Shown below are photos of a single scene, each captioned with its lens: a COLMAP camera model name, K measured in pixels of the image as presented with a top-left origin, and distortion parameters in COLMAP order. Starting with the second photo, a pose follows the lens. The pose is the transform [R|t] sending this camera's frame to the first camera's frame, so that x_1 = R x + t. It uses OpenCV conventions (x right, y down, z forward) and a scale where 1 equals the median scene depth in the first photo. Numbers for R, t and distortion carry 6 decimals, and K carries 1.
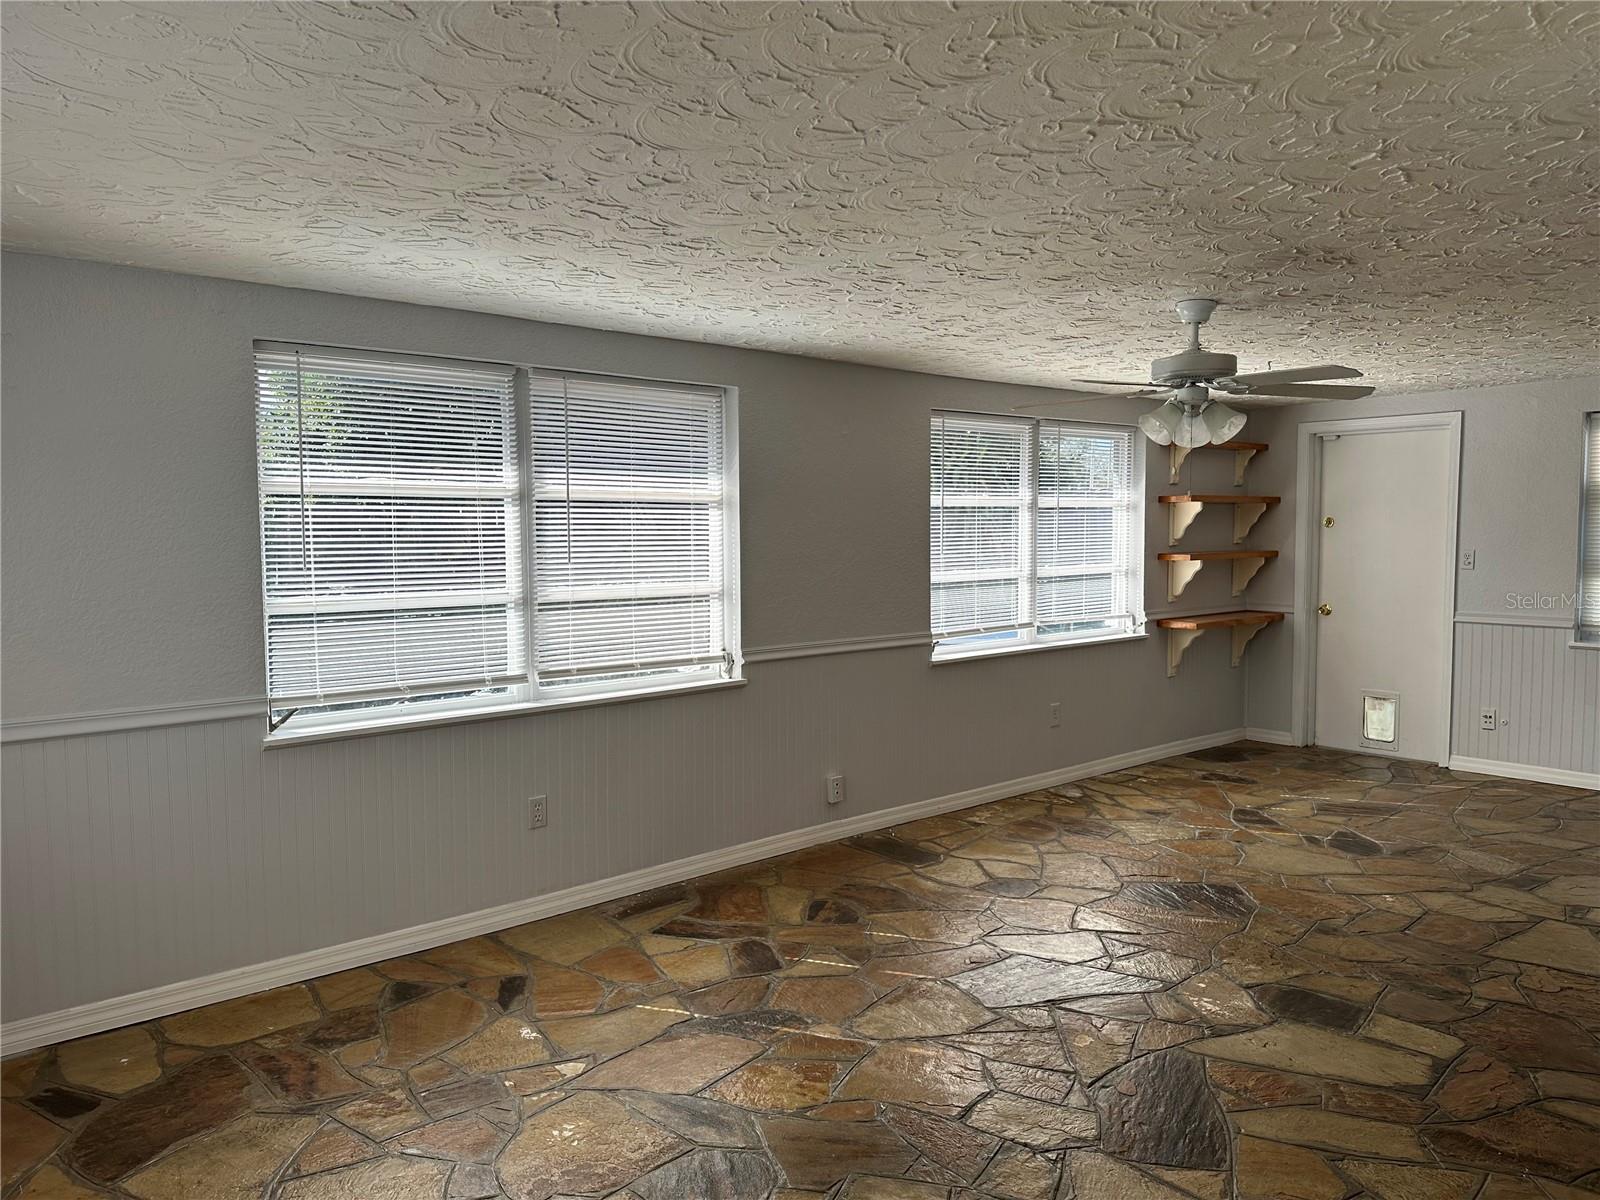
lens RADIAL K [[1134.5, 0, 806.6], [0, 1134.5, 599.6], [0, 0, 1]] dist [0.048070, -0.056721]
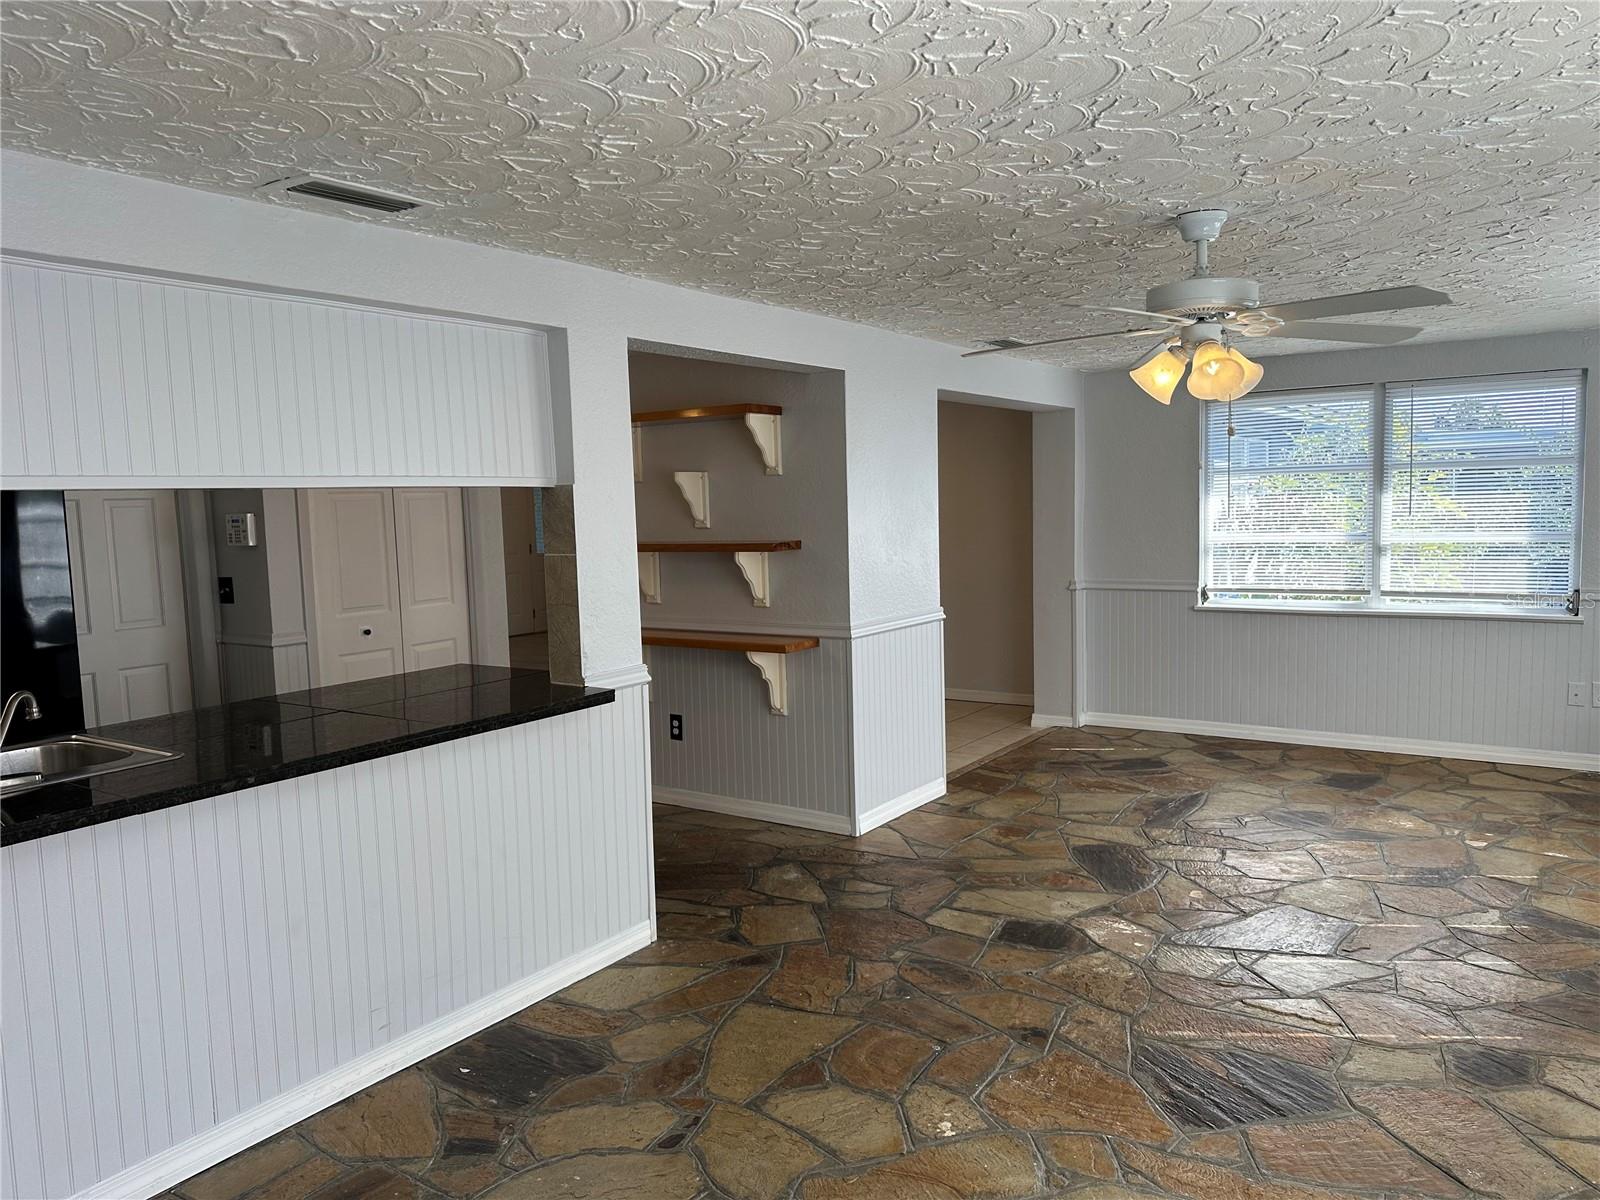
lens RADIAL K [[1134.5, 0, 799.6], [0, 1134.5, 598.6], [0, 0, 1]] dist [0.048070, -0.056721]
pose [[-0.966688, 0.050172, -0.250992, 0.979691], [0.010479, 0.987536, 0.157043, -0.155463], [0.255743, 0.149182, -0.955165, 2.057355]]
